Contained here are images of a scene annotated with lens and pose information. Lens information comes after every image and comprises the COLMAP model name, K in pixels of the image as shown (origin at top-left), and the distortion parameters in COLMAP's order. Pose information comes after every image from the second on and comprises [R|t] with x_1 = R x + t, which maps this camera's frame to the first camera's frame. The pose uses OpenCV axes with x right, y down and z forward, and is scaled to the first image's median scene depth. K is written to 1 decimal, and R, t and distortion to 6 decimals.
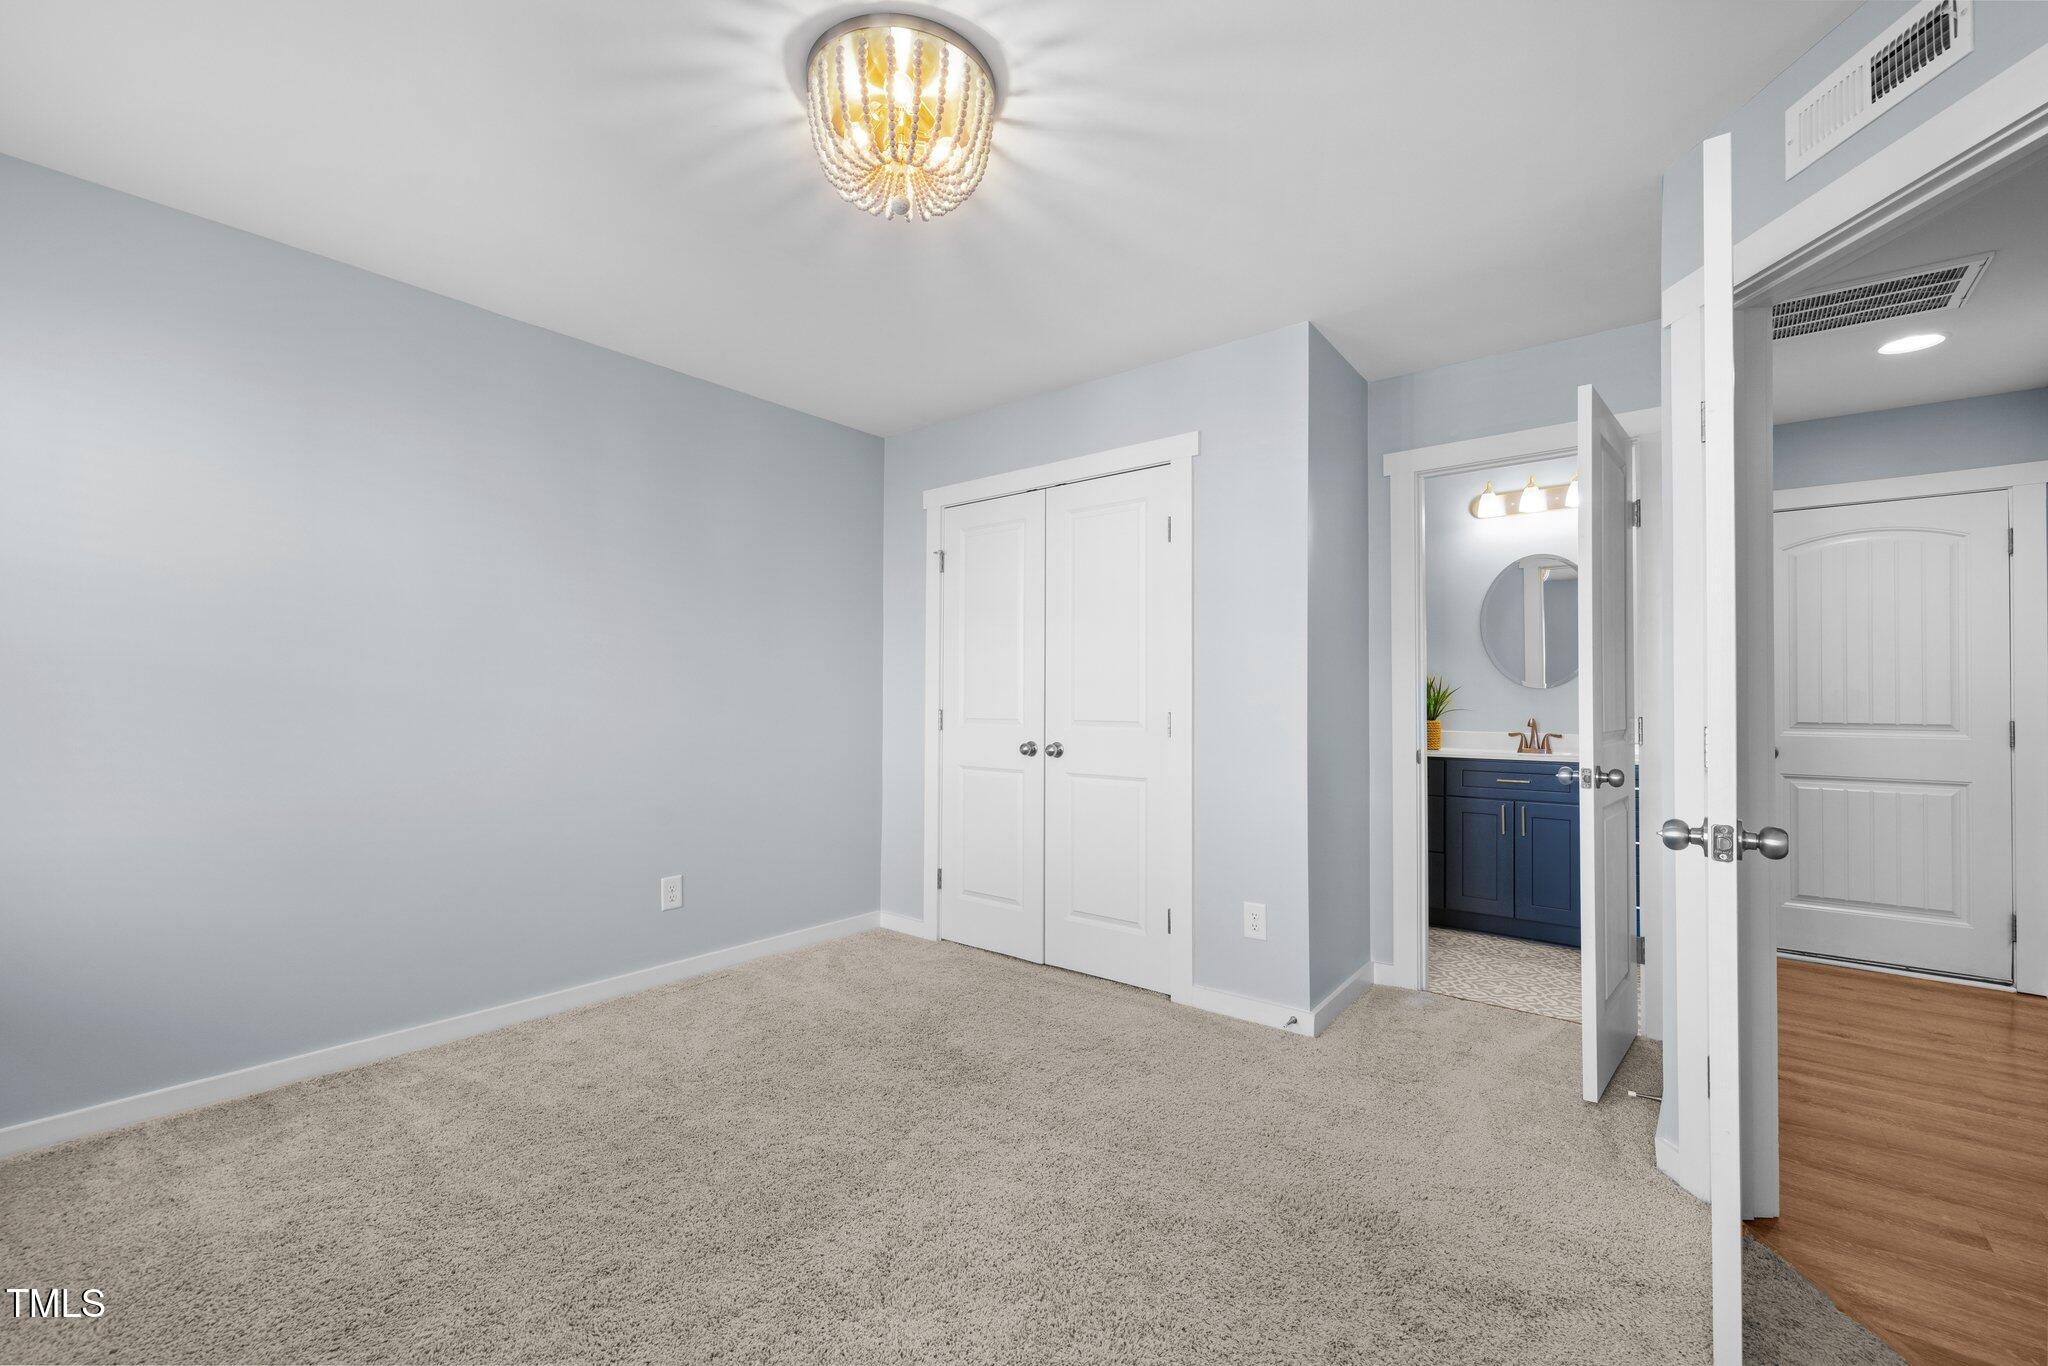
lens RADIAL K [[851.6, 0, 1017.7], [0, 851.6, 688.2], [0, 0, 1]] dist [0.001673, 0.000404]
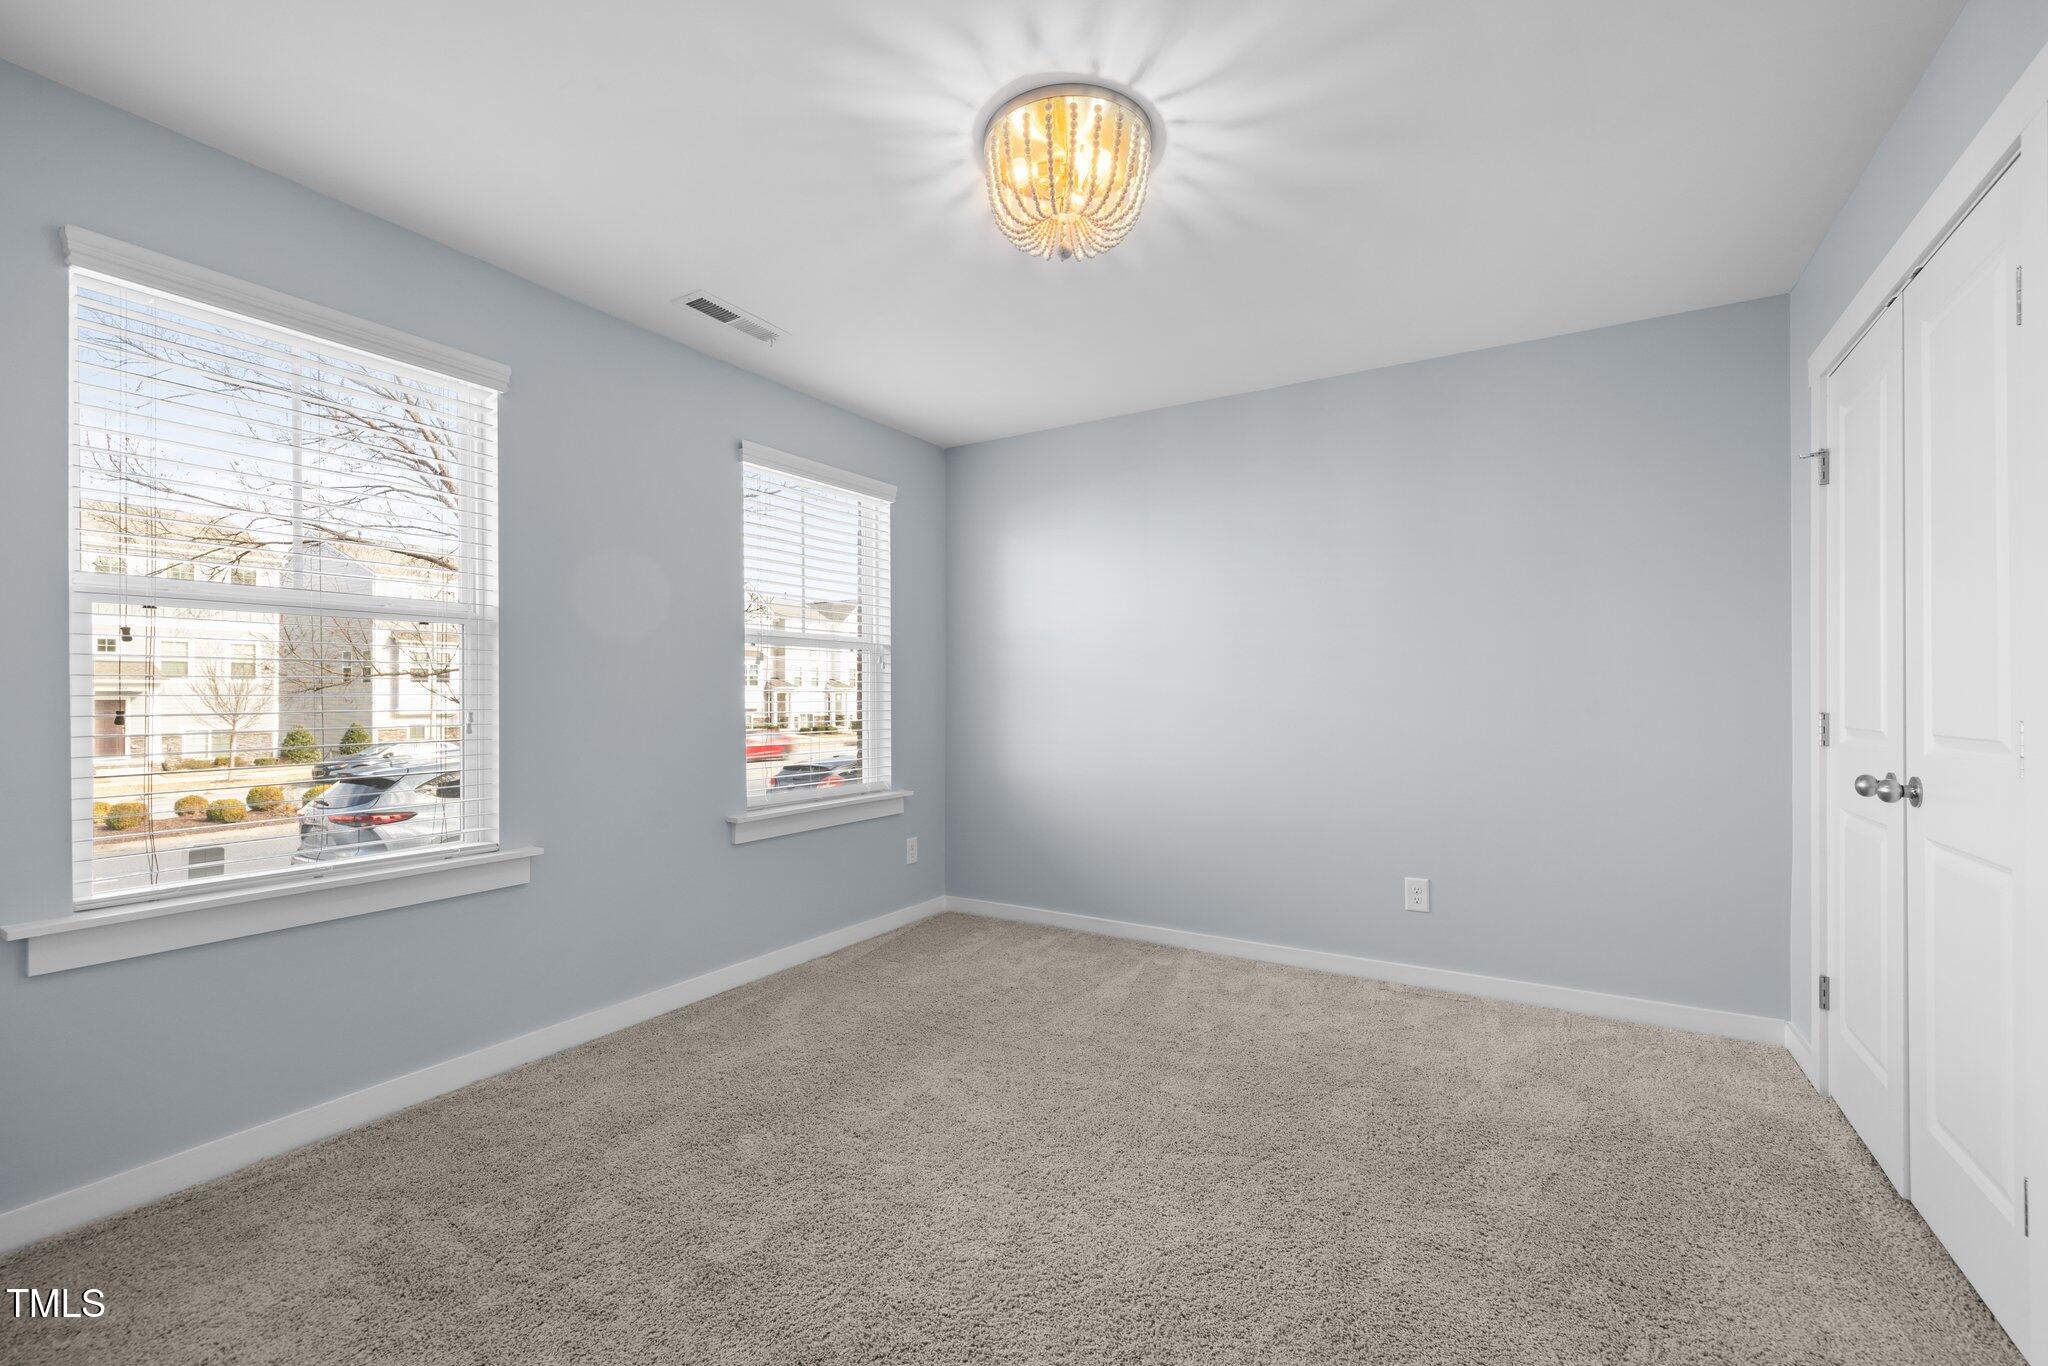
lens RADIAL K [[851.6, 0, 1025.4], [0, 851.6, 681.9], [0, 0, 1]] dist [0.001673, 0.000404]
pose [[0.145917, -0.024351, -0.988997, 0.521508], [0.010829, 0.999676, -0.023016, 0.014500], [0.989238, -0.007352, 0.146133, 0.430416]]
